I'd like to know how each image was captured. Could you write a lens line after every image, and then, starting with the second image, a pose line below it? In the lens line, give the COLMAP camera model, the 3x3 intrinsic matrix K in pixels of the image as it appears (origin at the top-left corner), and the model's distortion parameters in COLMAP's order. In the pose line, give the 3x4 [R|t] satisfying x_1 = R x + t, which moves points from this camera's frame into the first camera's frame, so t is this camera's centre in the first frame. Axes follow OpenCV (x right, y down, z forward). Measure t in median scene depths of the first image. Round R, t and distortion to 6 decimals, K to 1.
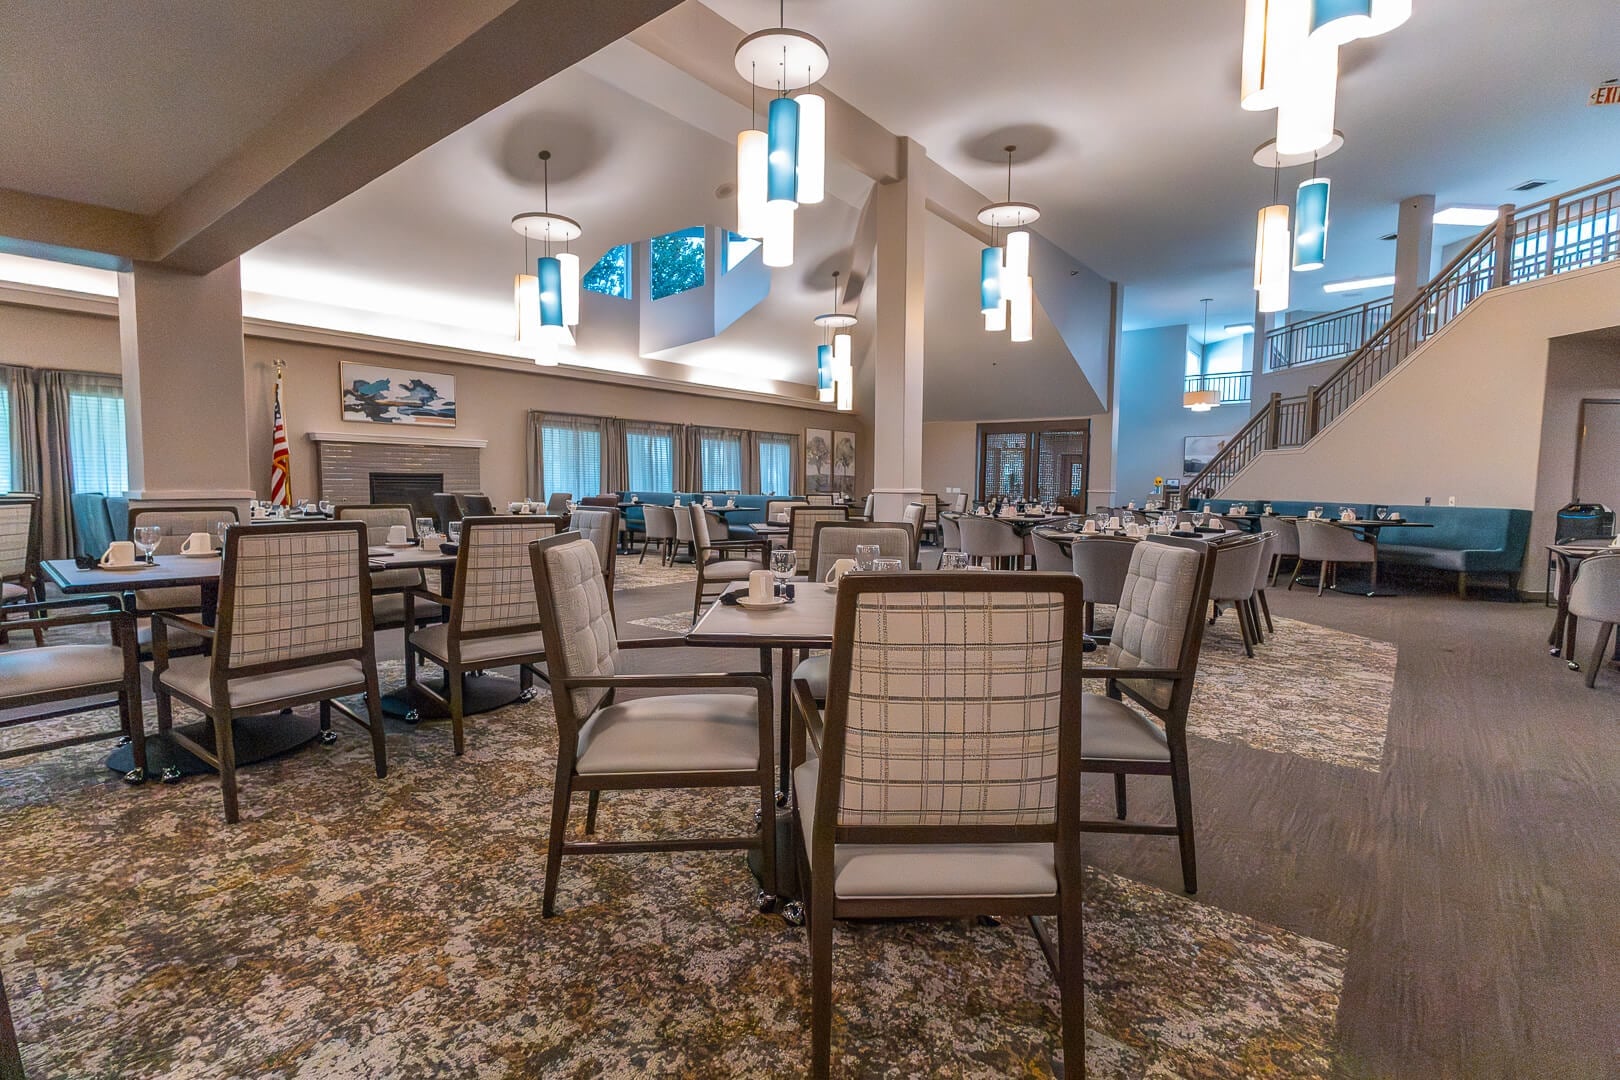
lens RADIAL K [[746.9, 0, 797.8], [0, 746.9, 542.5], [0, 0, 1]] dist [-0.002100, 0.000738]
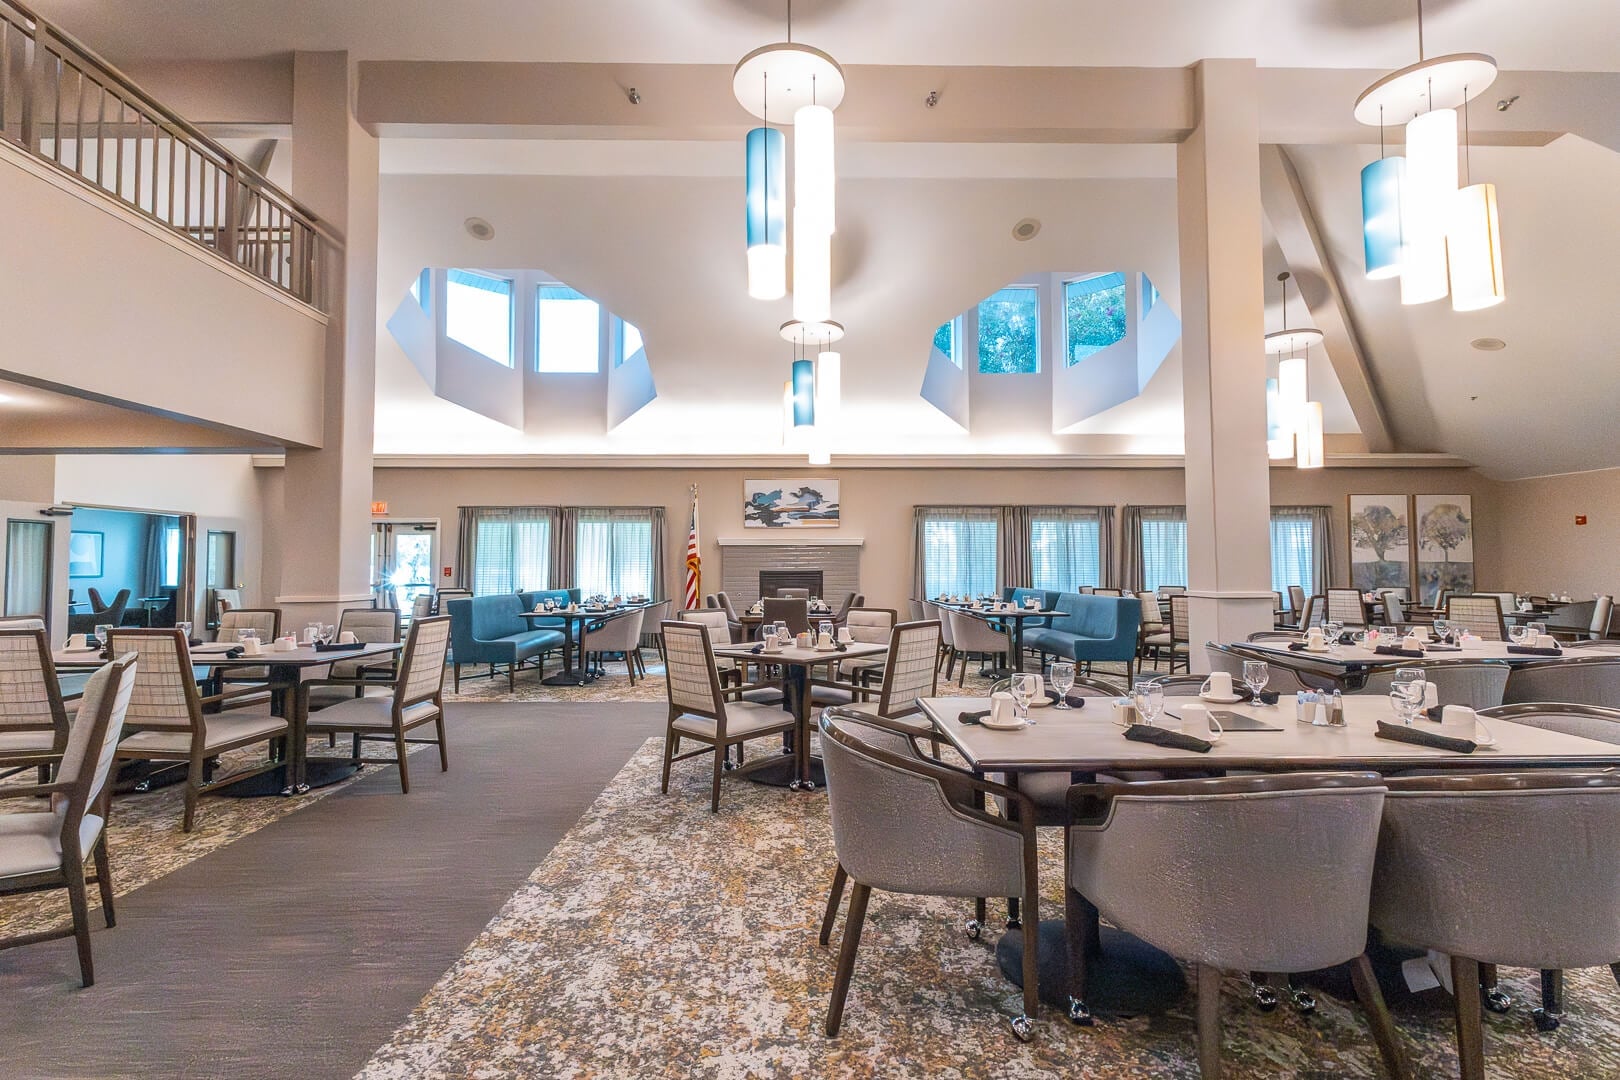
lens RADIAL K [[746.9, 0, 809.7], [0, 746.9, 536.4], [0, 0, 1]] dist [-0.002100, 0.000738]
pose [[0.638393, -0.040571, -0.768641, 0.351920], [-0.052449, 0.993996, -0.096028, -0.038233], [0.767922, 0.101618, 0.632432, 0.307914]]
